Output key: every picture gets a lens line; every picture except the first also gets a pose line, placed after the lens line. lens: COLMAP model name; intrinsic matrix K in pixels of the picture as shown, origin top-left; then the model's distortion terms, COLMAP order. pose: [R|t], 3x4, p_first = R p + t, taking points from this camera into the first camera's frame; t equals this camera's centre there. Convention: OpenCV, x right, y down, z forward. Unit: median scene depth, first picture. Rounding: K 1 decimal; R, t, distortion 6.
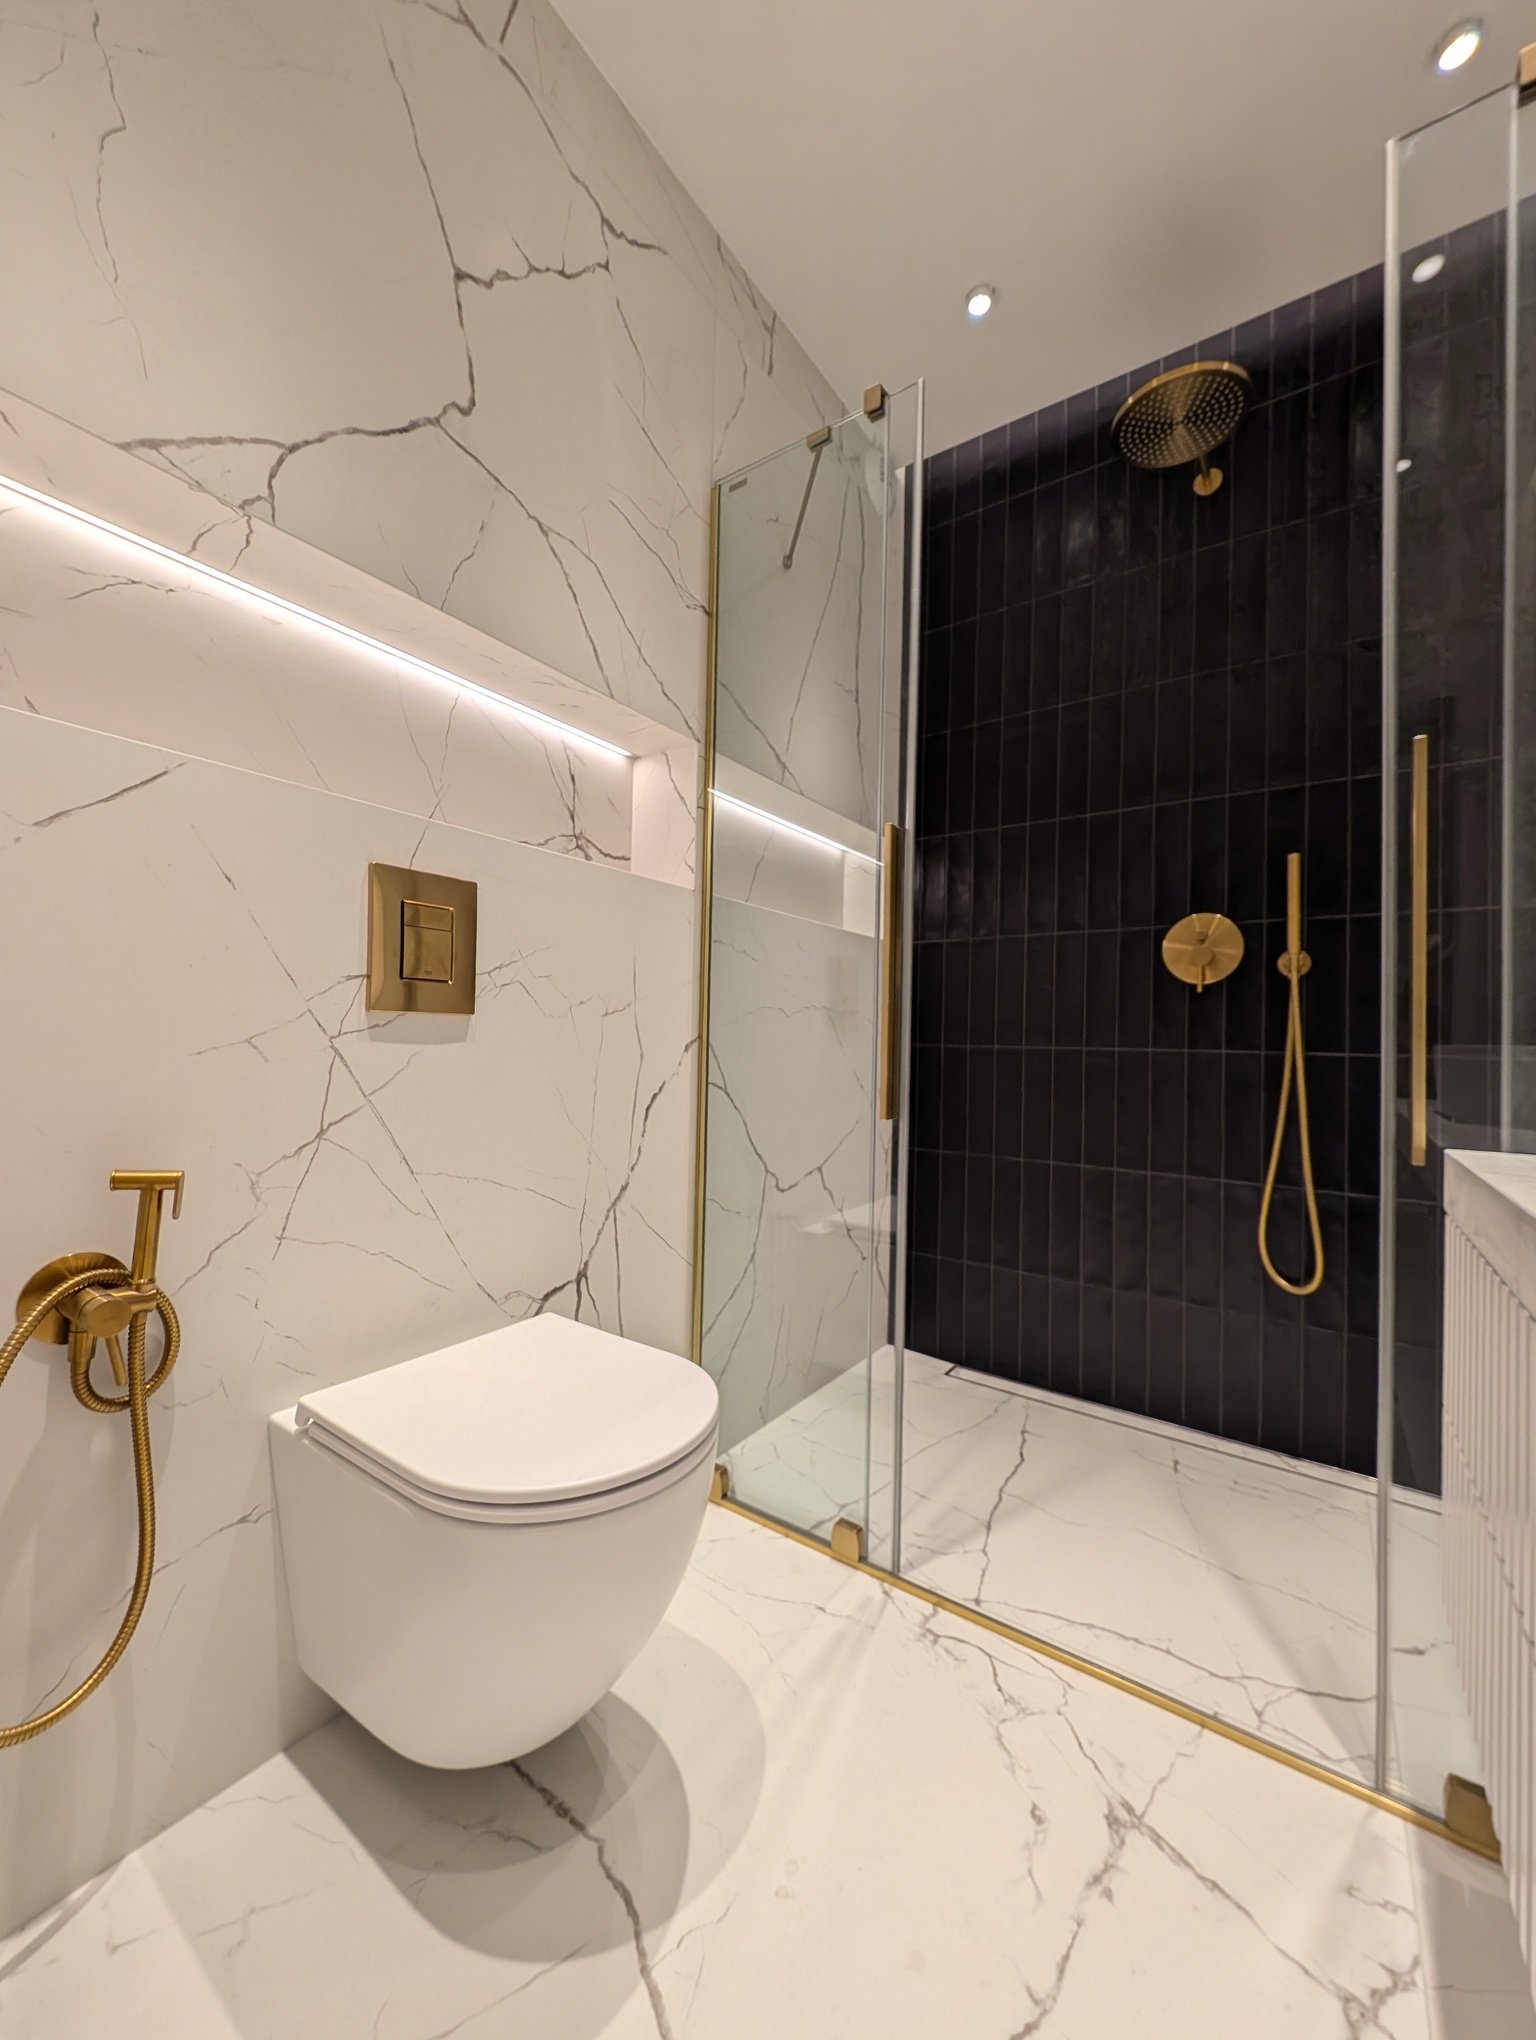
lens RADIAL K [[783.9, 0, 813.6], [0, 783.9, 1036.5], [0, 0, 1]] dist [0.014299, -0.000508]
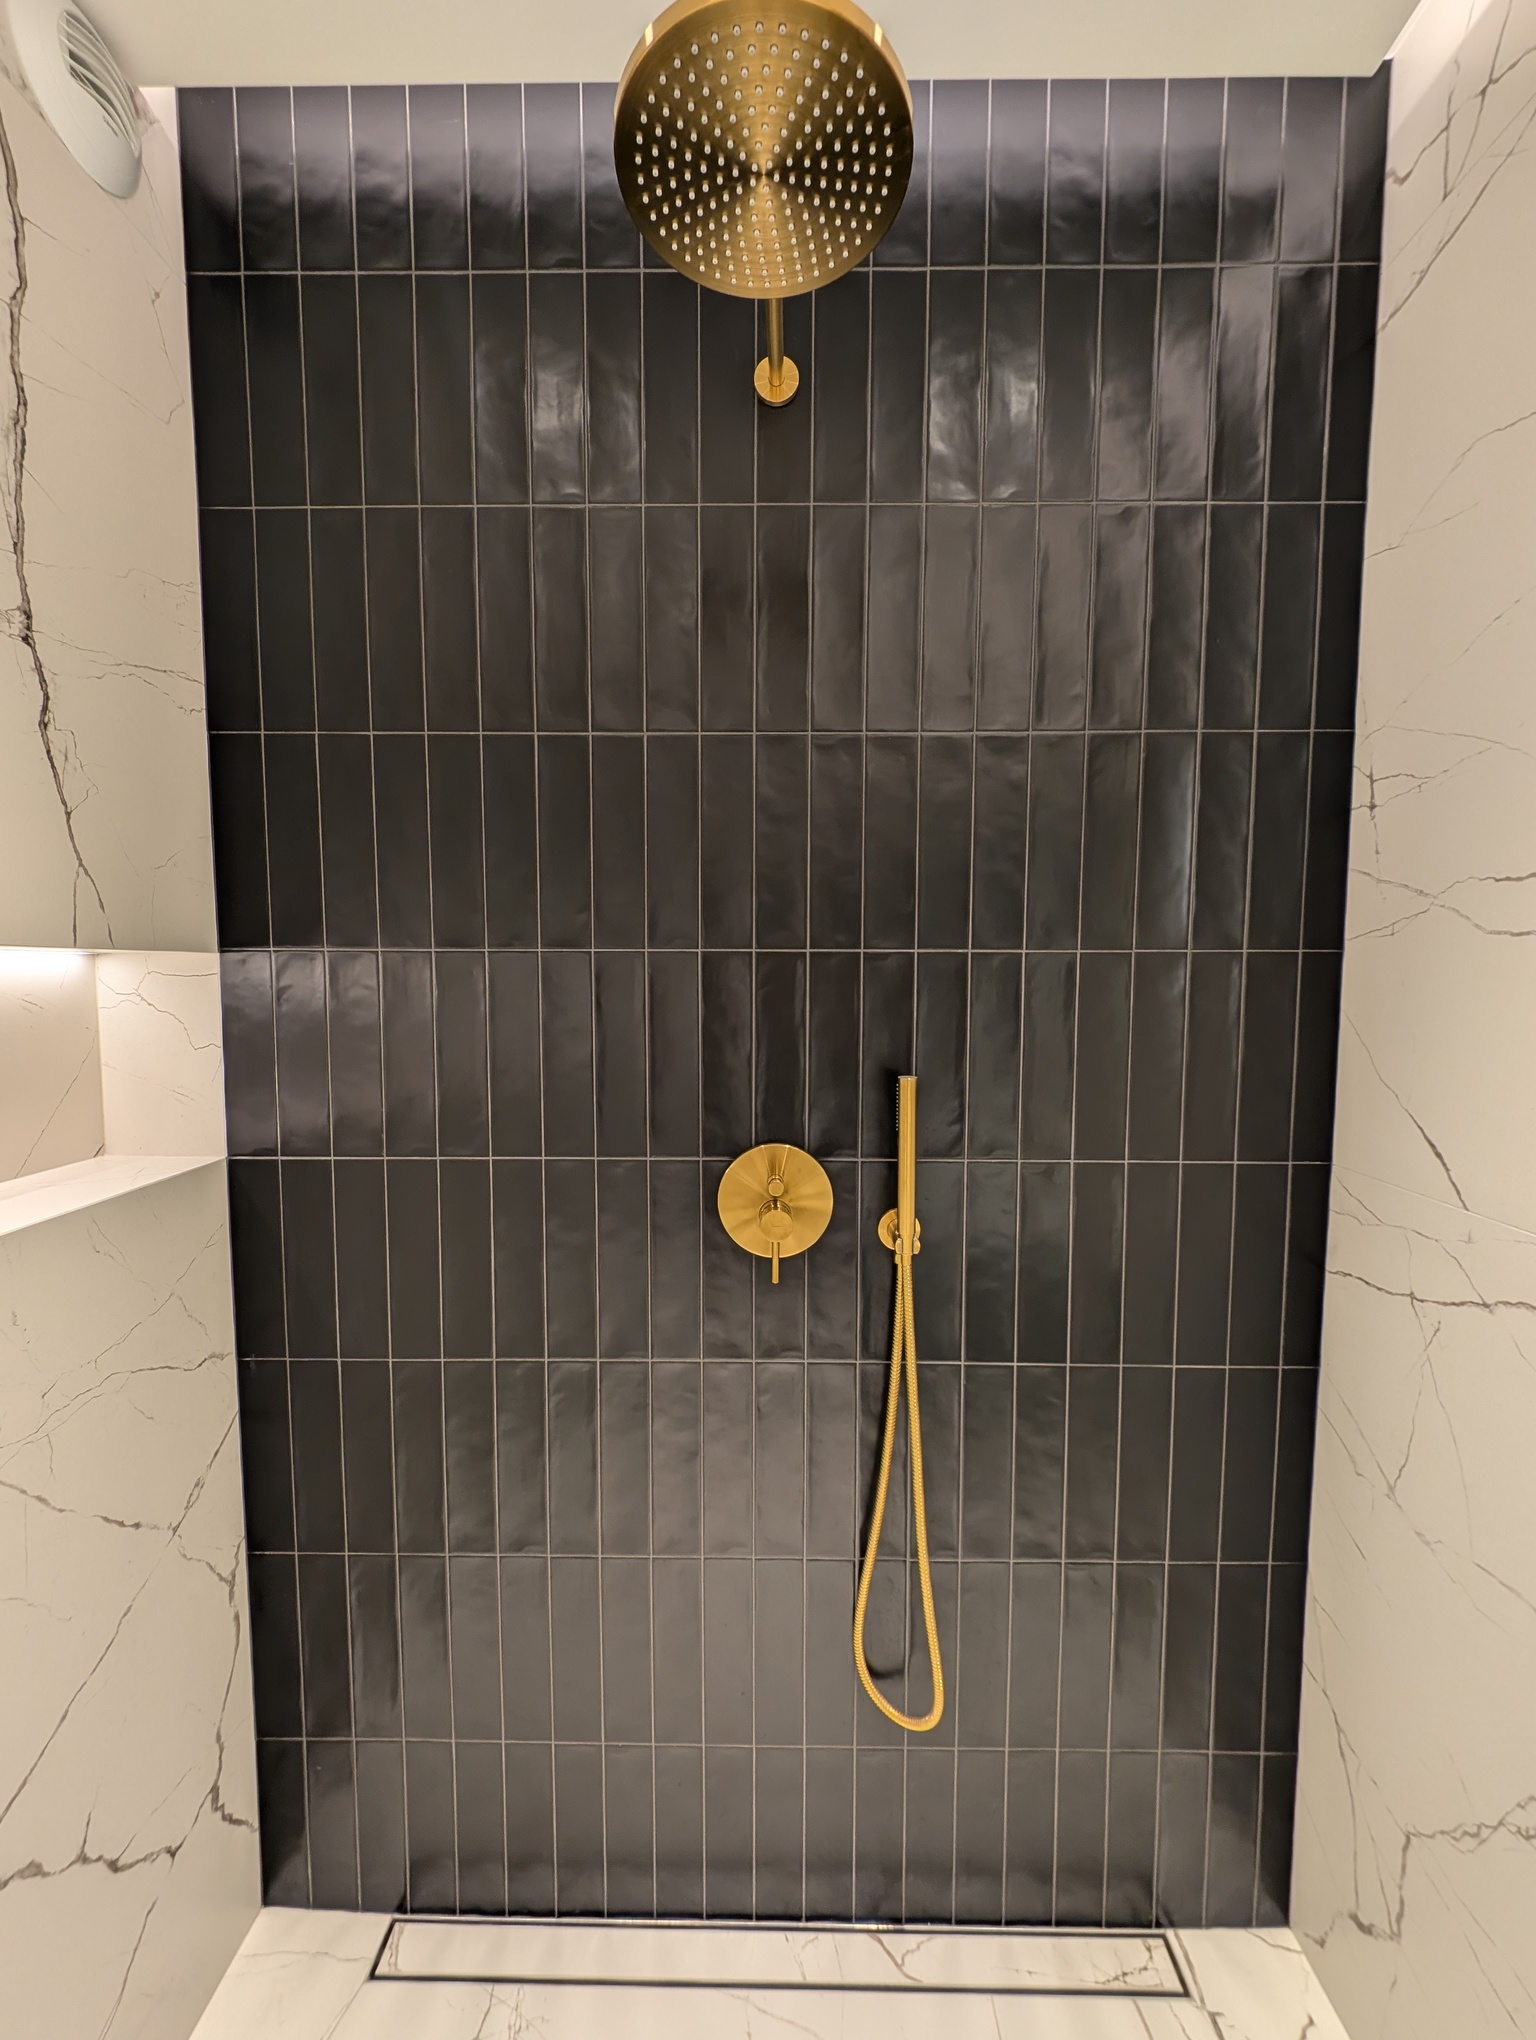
lens RADIAL K [[830.7, 0, 787.9], [0, 830.7, 1061.6], [0, 0, 1]] dist [-0.000898, 0.007159]
pose [[0.852545, -0.056414, 0.519601, 0.243293], [0.004689, 0.994943, 0.100328, -0.397171], [-0.522633, -0.083098, 0.848498, 0.645825]]
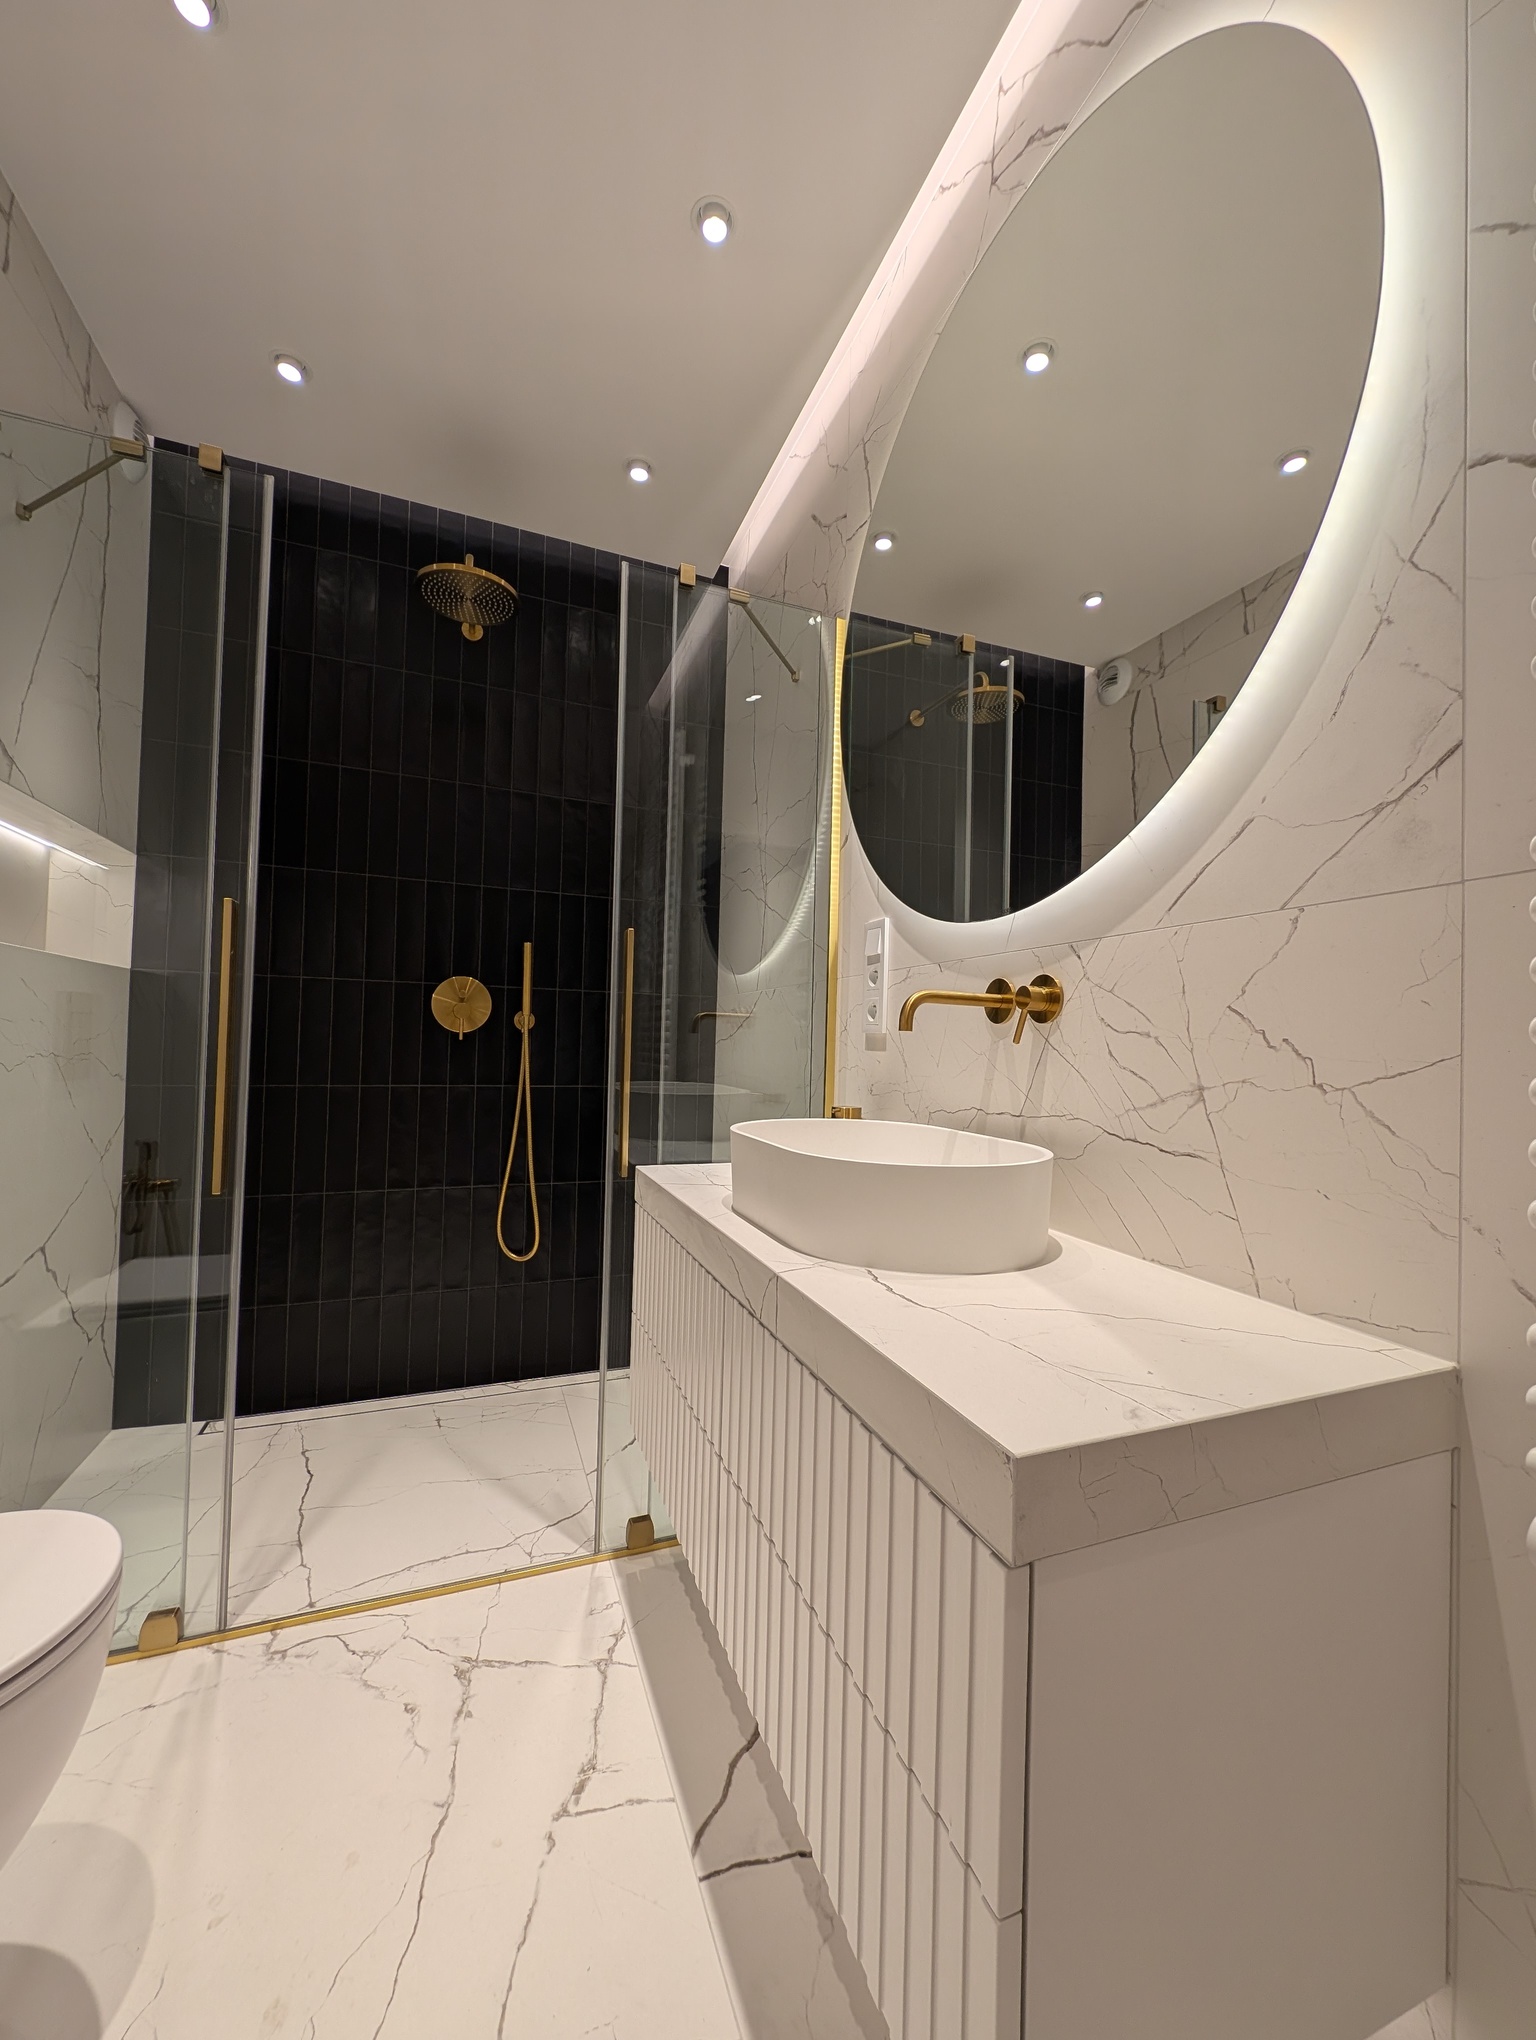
lens RADIAL K [[781.6, 0, 768.0], [0, 781.6, 1020.0], [0, 0, 1]] dist [-0.000149, 0.006210]
pose [[0.579228, 0.014904, 0.815030, -0.332753], [-0.029940, 0.999547, 0.003000, -0.146575], [-0.814616, -0.026140, 0.579412, -0.165864]]
